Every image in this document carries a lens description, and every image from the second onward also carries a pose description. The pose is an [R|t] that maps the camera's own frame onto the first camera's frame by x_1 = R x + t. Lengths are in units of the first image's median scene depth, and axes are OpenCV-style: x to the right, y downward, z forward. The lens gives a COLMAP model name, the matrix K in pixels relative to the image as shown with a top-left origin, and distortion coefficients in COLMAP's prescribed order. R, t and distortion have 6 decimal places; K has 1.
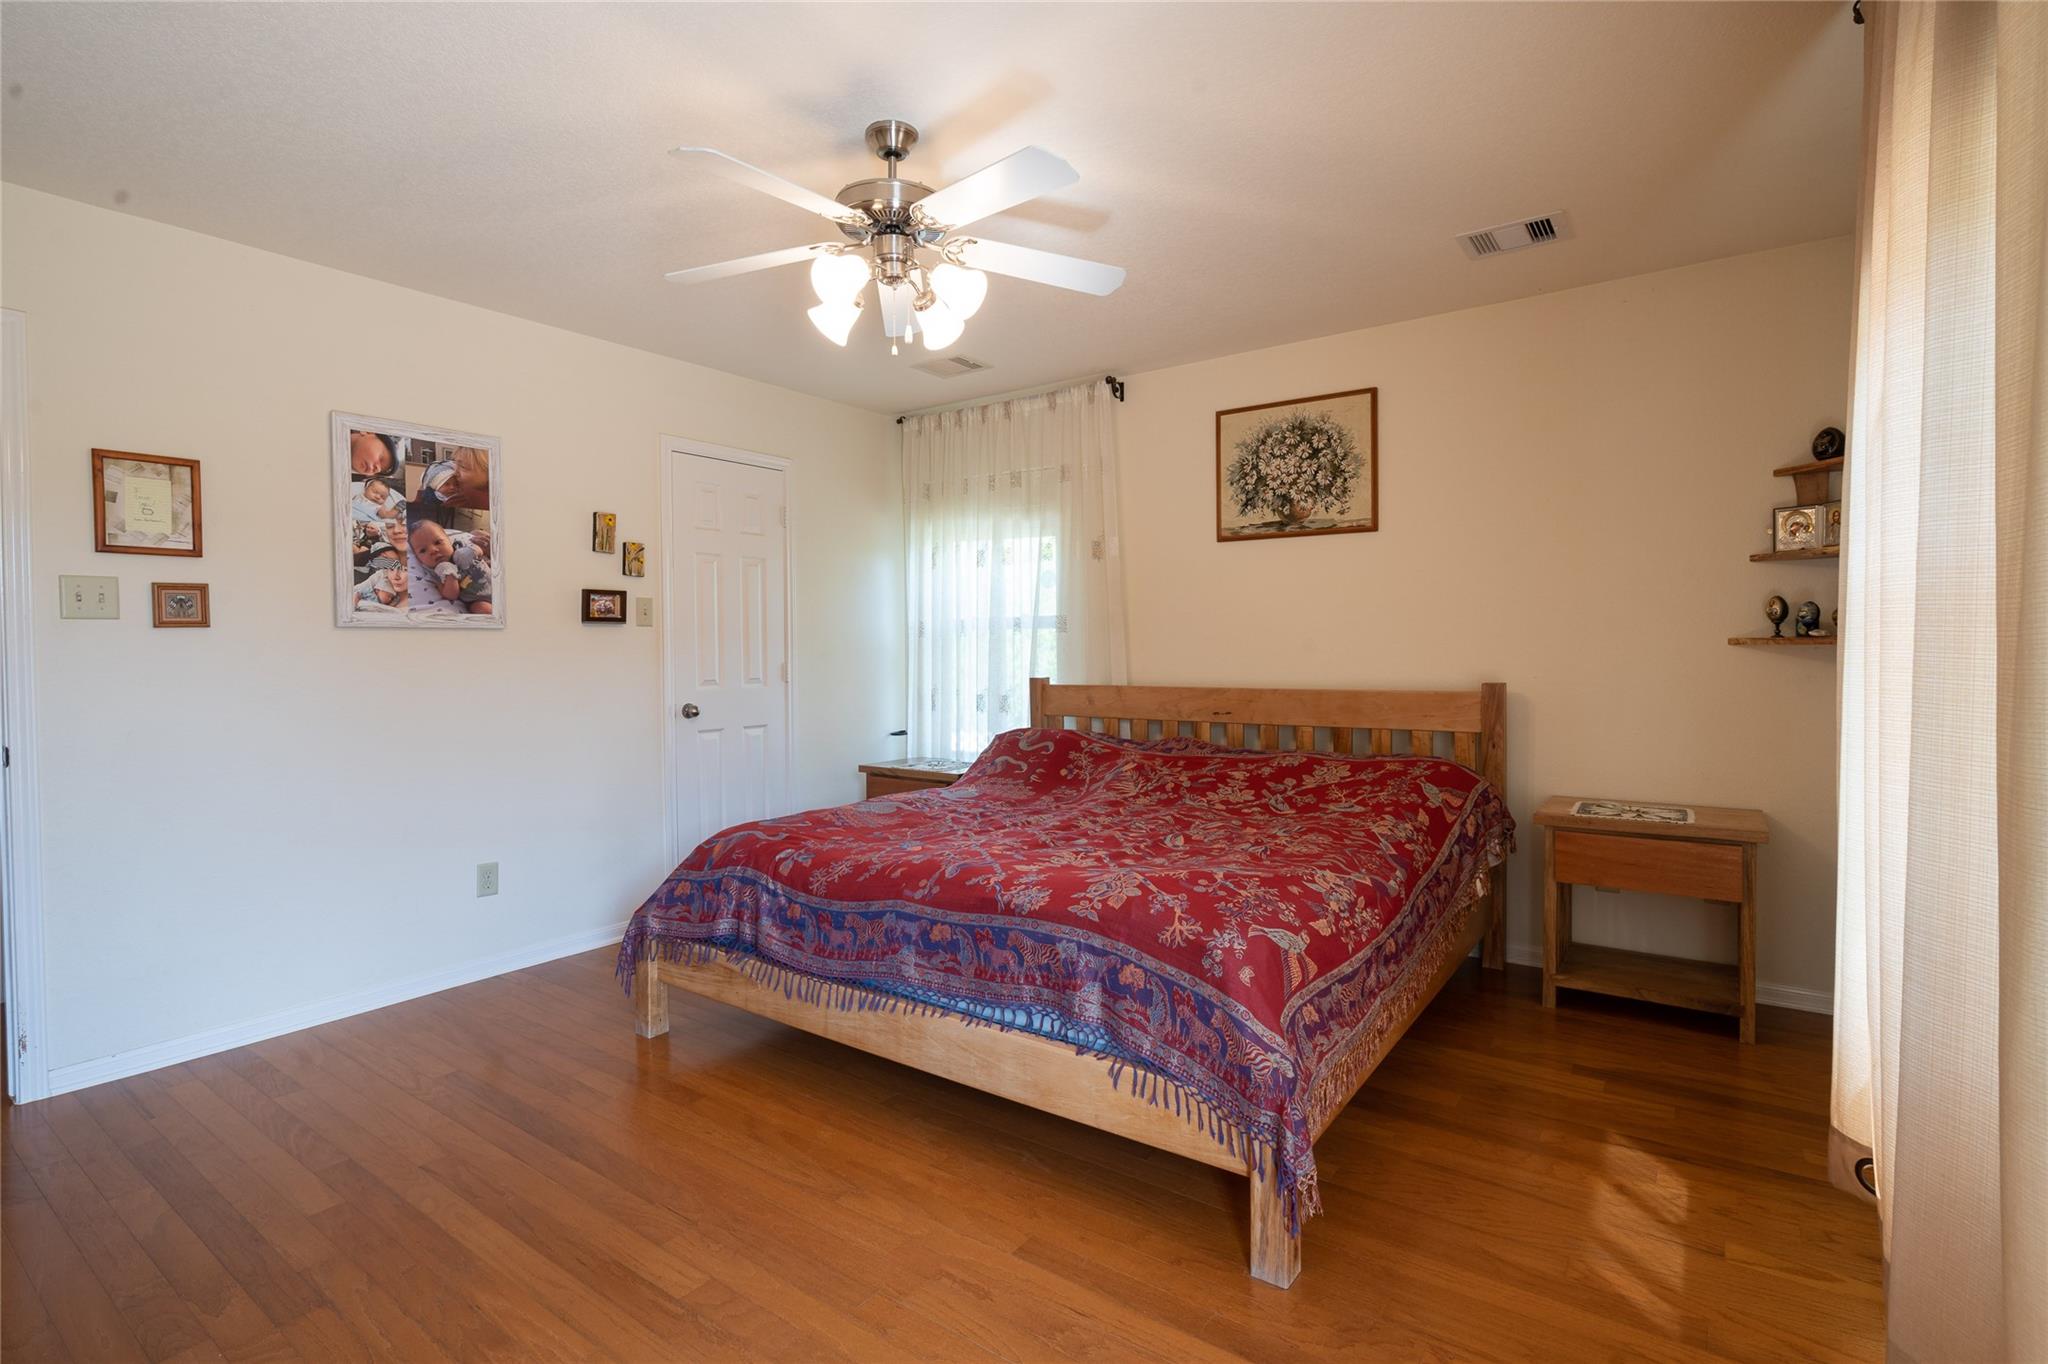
lens RADIAL K [[992.2, 0, 1040.9], [0, 992.2, 666.7], [0, 0, 1]] dist [-0.046448, 0.022491]
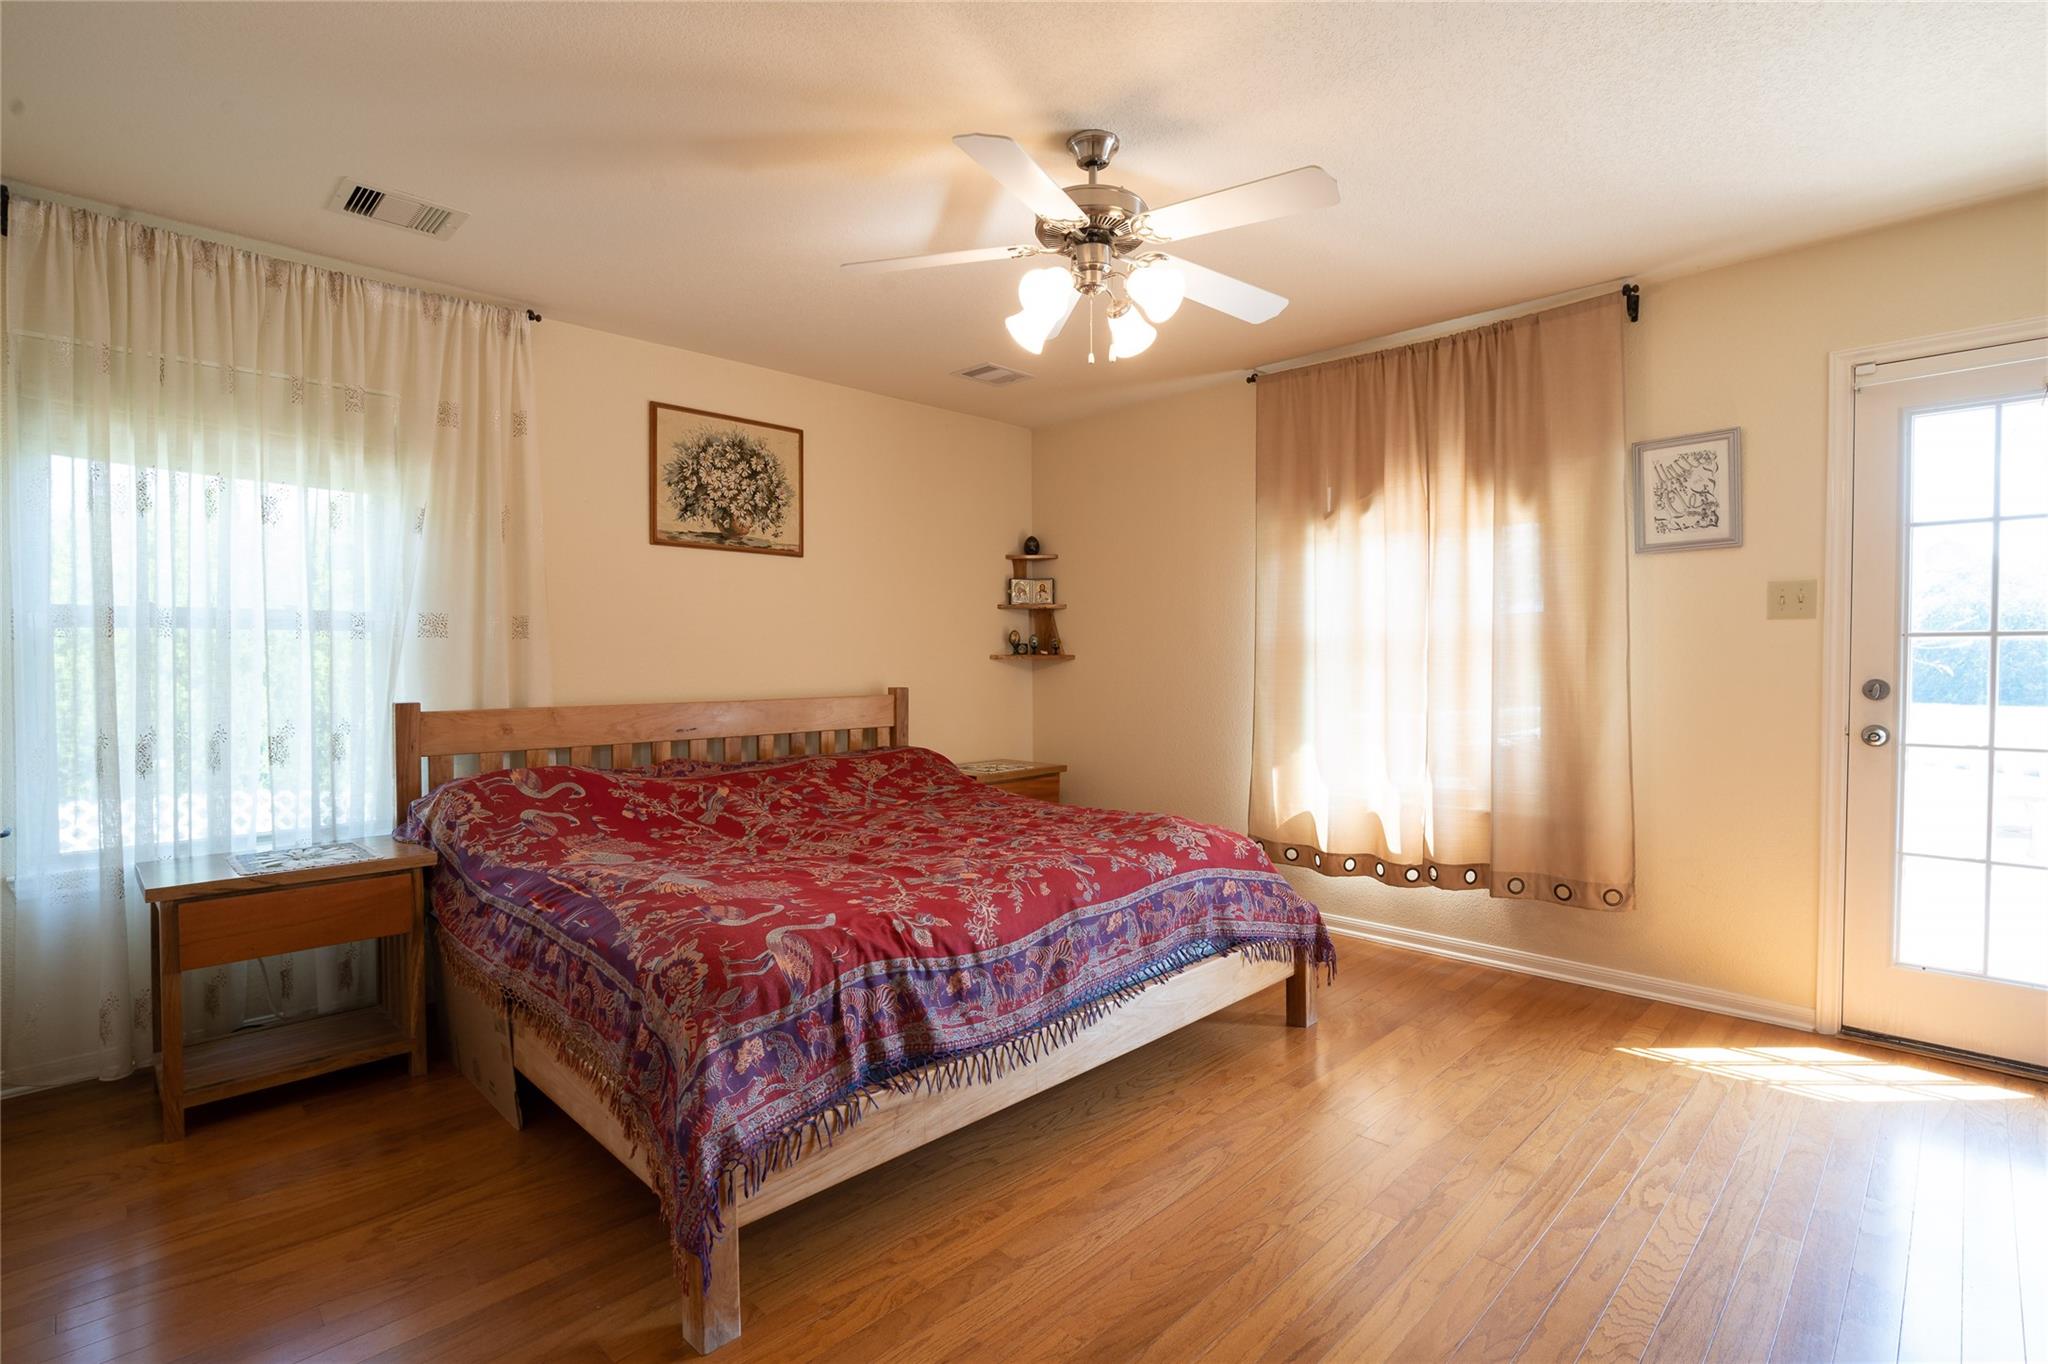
lens RADIAL K [[969.5, 0, 1024.0], [0, 969.5, 682.0], [0, 0, 1]] dist [-0.044475, 0.019408]
pose [[0.151644, -0.014530, 0.988328, -0.691369], [0.020060, 0.999731, 0.011619, -0.002440], [-0.988232, 0.018064, 0.151895, 0.563518]]
